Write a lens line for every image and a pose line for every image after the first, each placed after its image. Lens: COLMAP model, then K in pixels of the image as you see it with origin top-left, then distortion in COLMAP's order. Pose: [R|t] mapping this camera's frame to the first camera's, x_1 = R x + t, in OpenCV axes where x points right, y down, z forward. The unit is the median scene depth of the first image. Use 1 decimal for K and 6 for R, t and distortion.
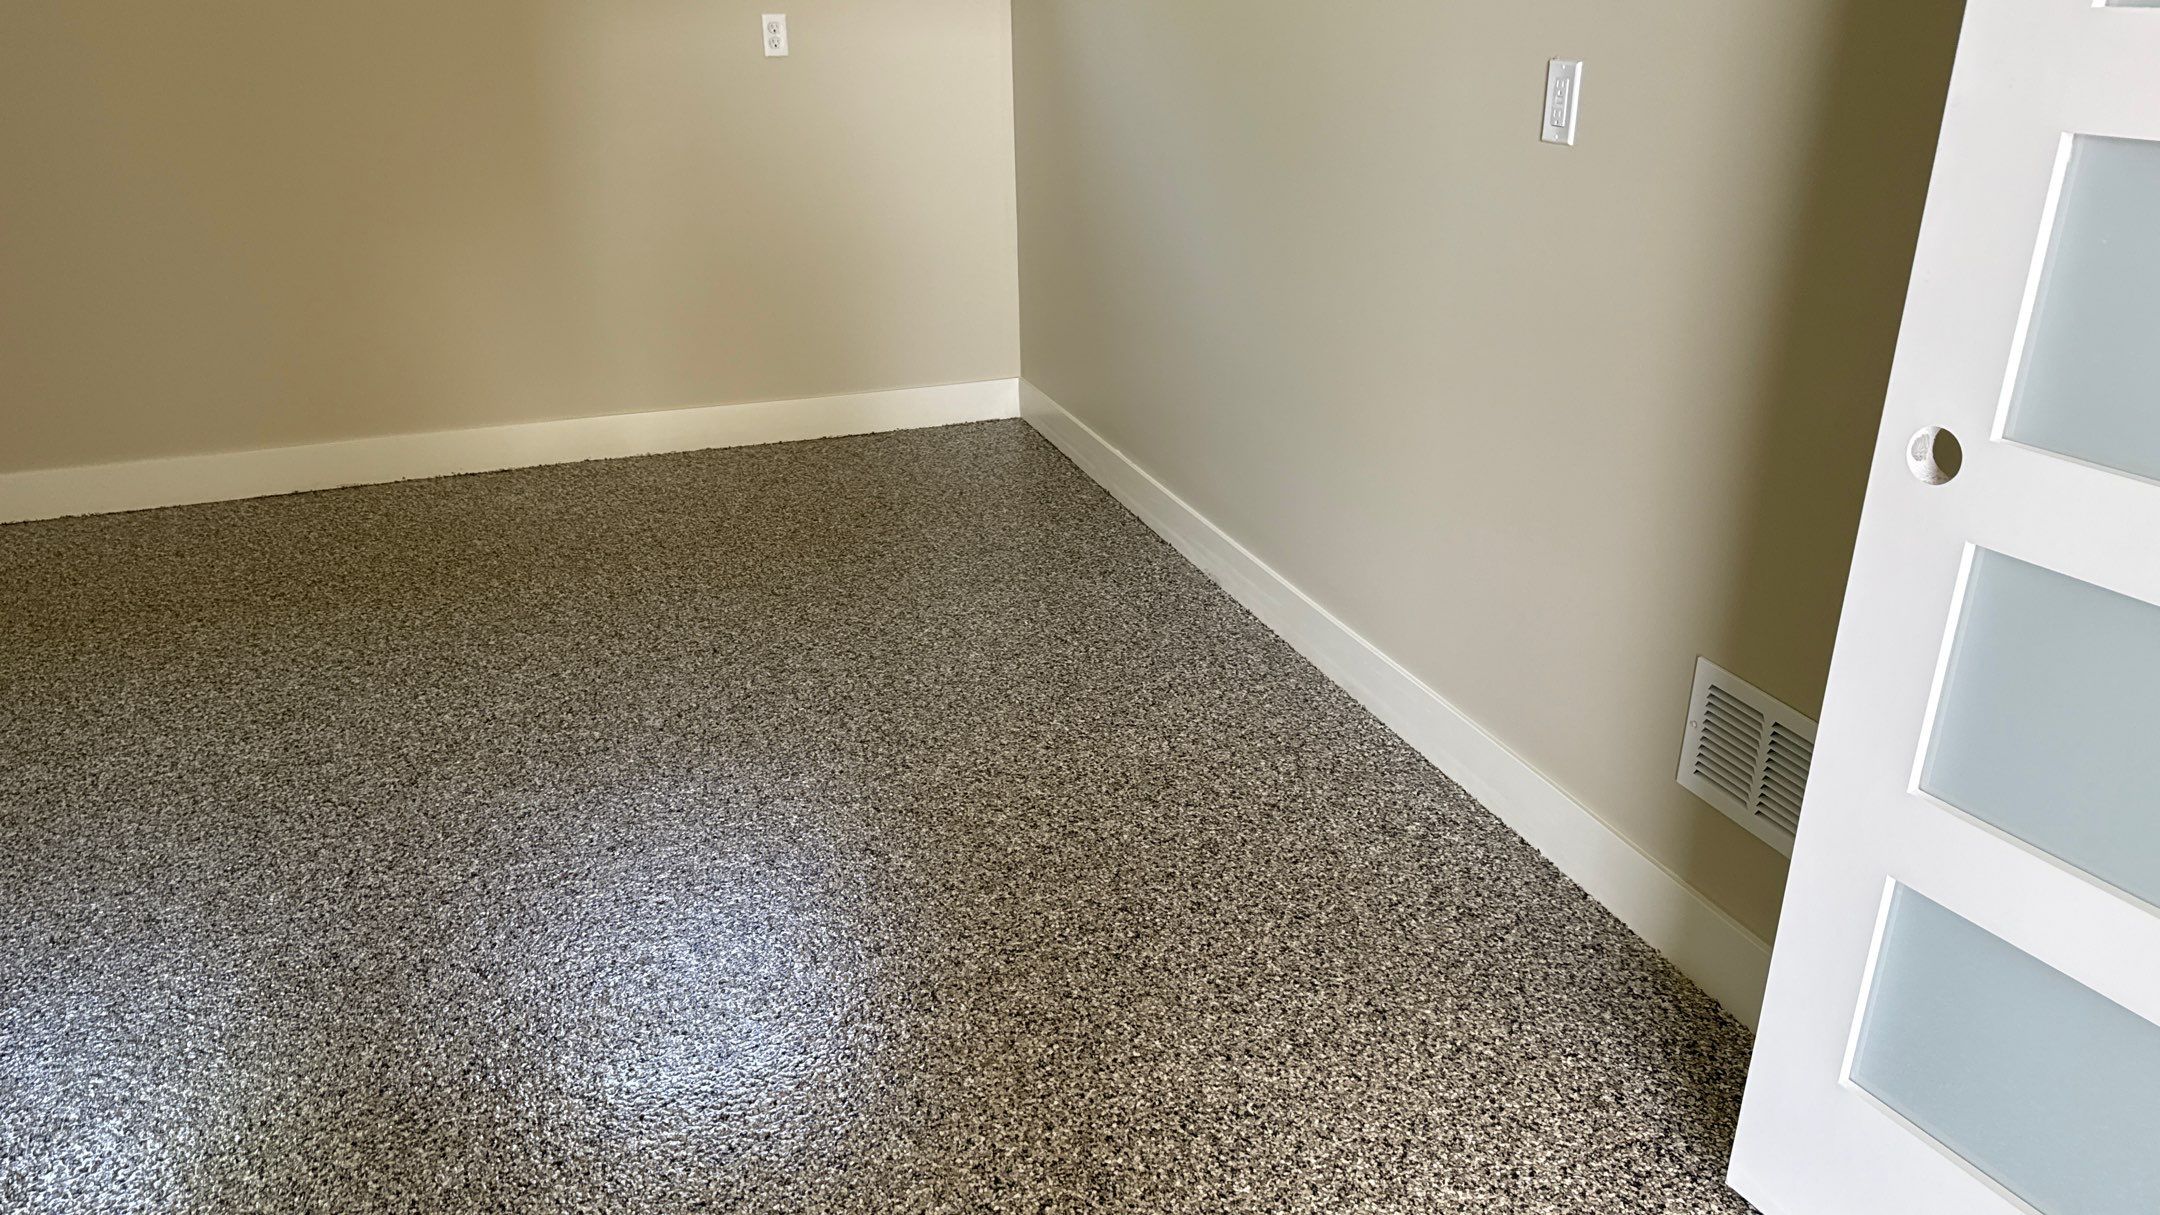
lens RADIAL K [[1507.0, 0, 1079.3], [0, 1507.0, 623.7], [0, 0, 1]] dist [0.166738, -0.296633]
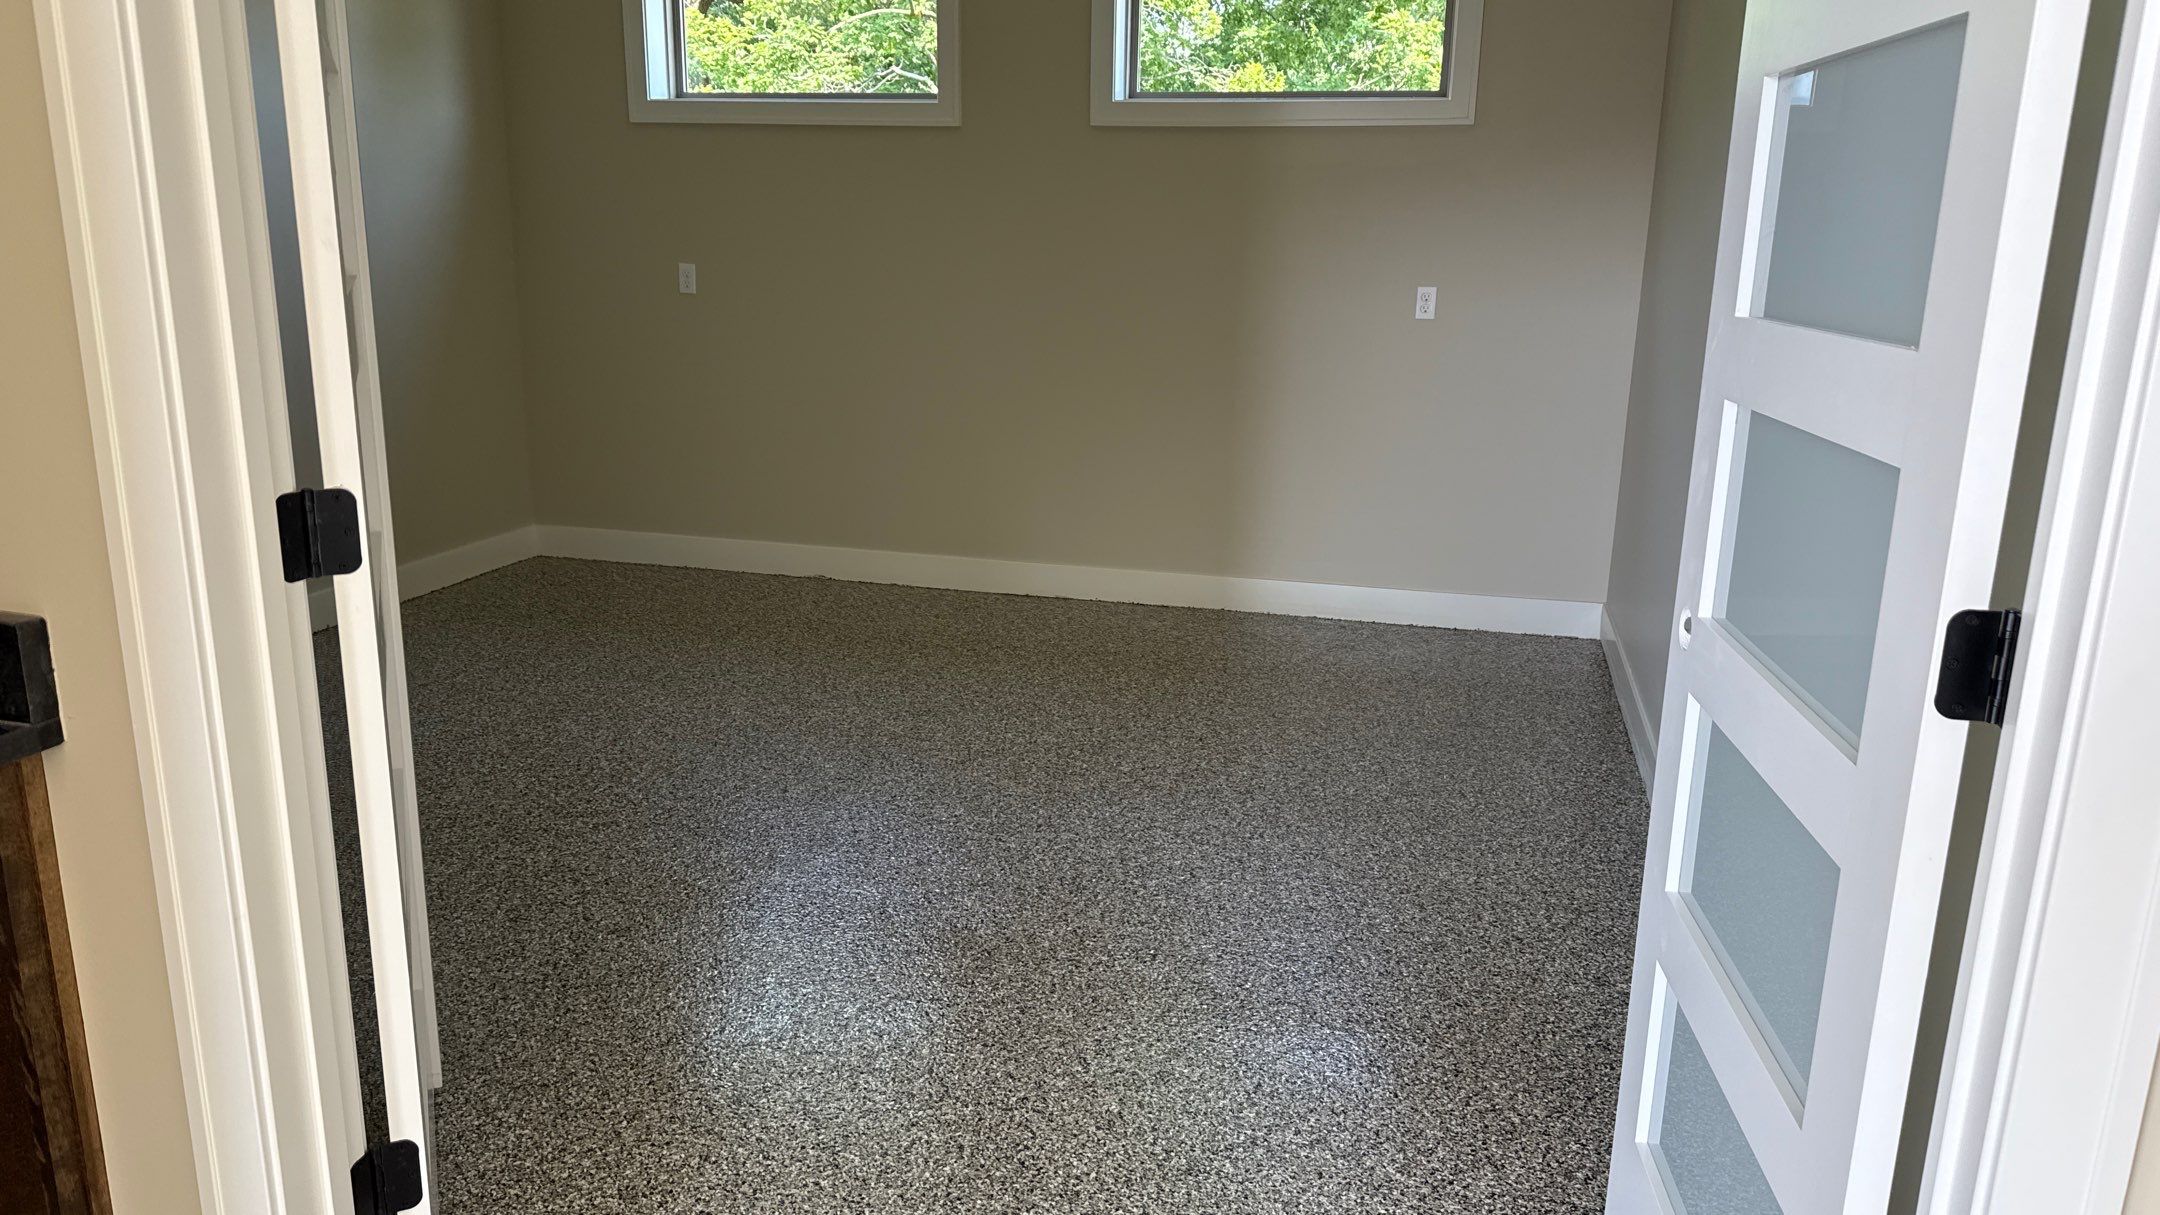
lens RADIAL K [[1511.3, 0, 1081.4], [0, 1511.3, 612.6], [0, 0, 1]] dist [0.176310, -0.299240]
pose [[0.828383, 0.164909, -0.535337, 0.281960], [-0.250598, 0.963817, -0.090876, 0.044829], [0.500981, 0.209434, 0.839735, -0.137784]]
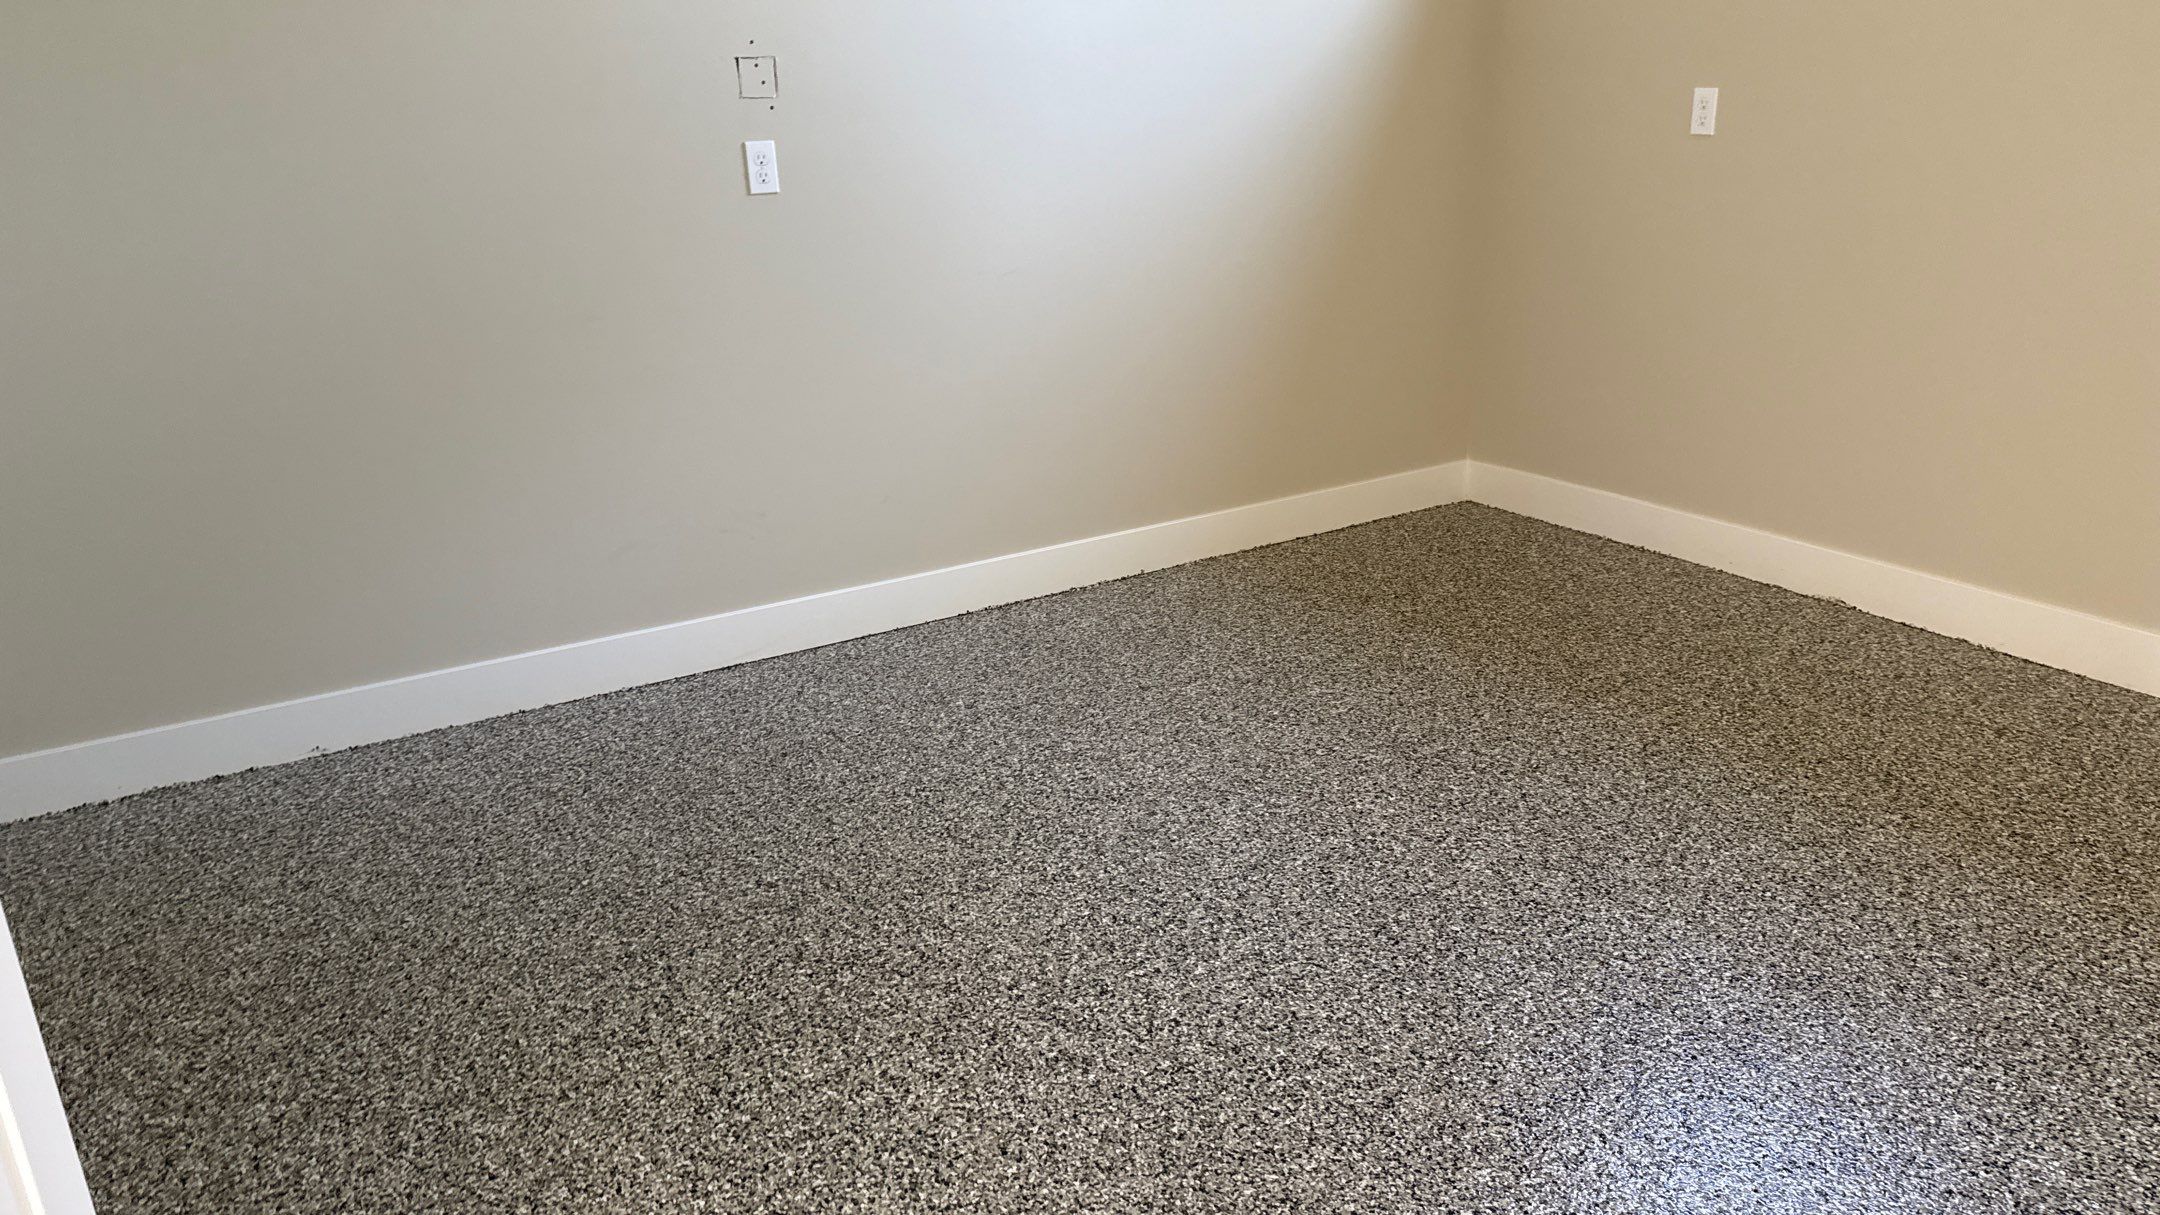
lens RADIAL K [[1501.2, 0, 1028.8], [0, 1501.2, 602.8], [0, 0, 1]] dist [0.081424, -0.164791]
pose [[0.158282, 0.319228, -0.934366, 0.035352], [-0.352443, 0.902225, 0.248543, -0.111336], [0.922350, 0.289971, 0.255316, 0.297275]]
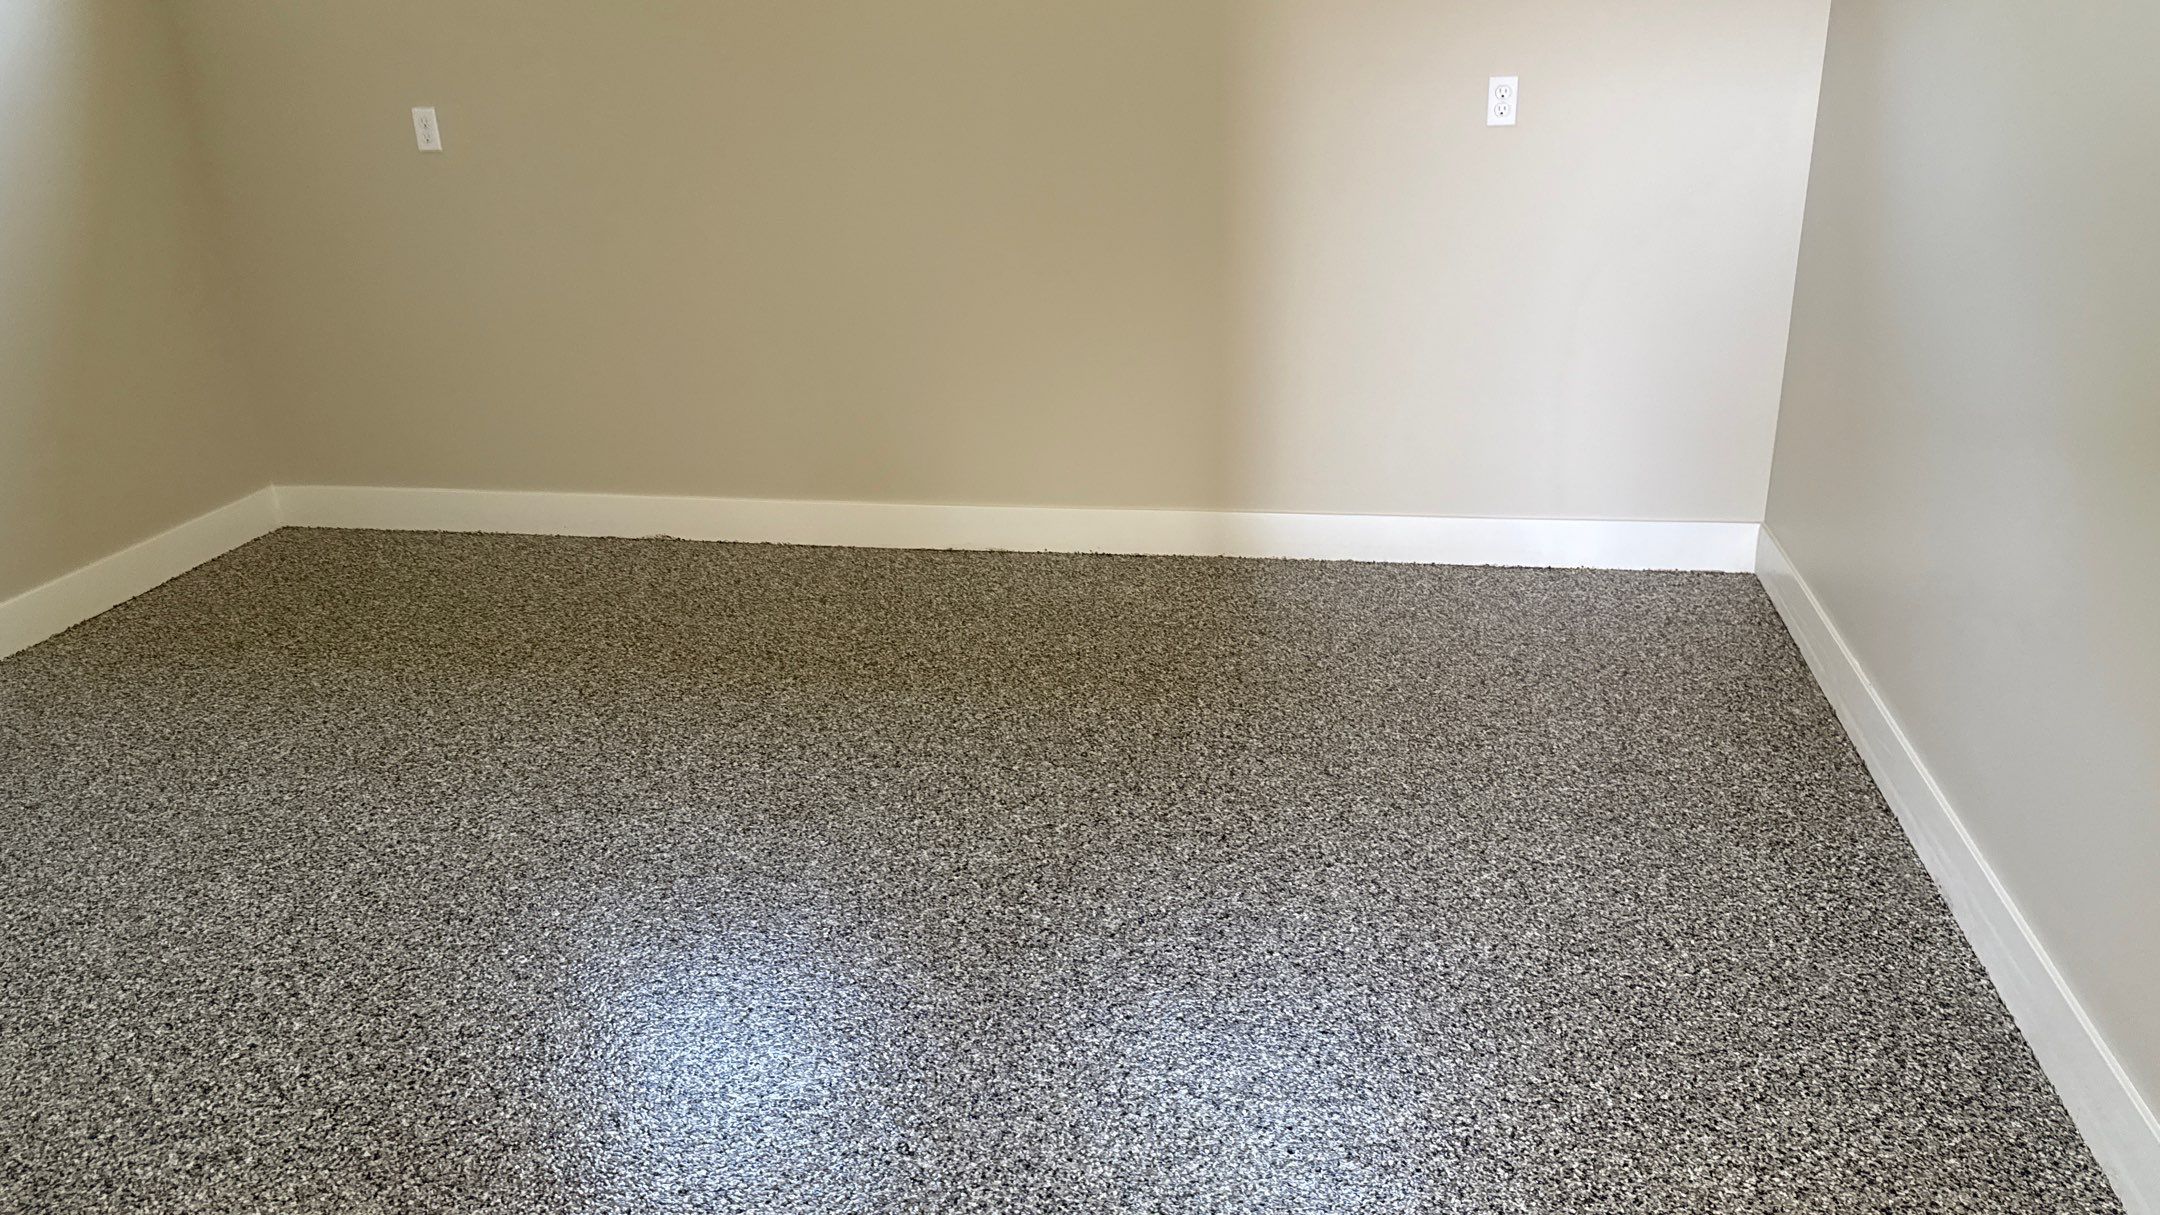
lens RADIAL K [[1505.0, 0, 1073.1], [0, 1505.0, 603.9], [0, 0, 1]] dist [0.180253, -0.378328]
pose [[0.852676, 0.169249, -0.494266, 0.064351], [-0.181387, 0.983126, 0.023729, -0.090006], [0.489941, 0.069420, 0.868987, 0.174316]]
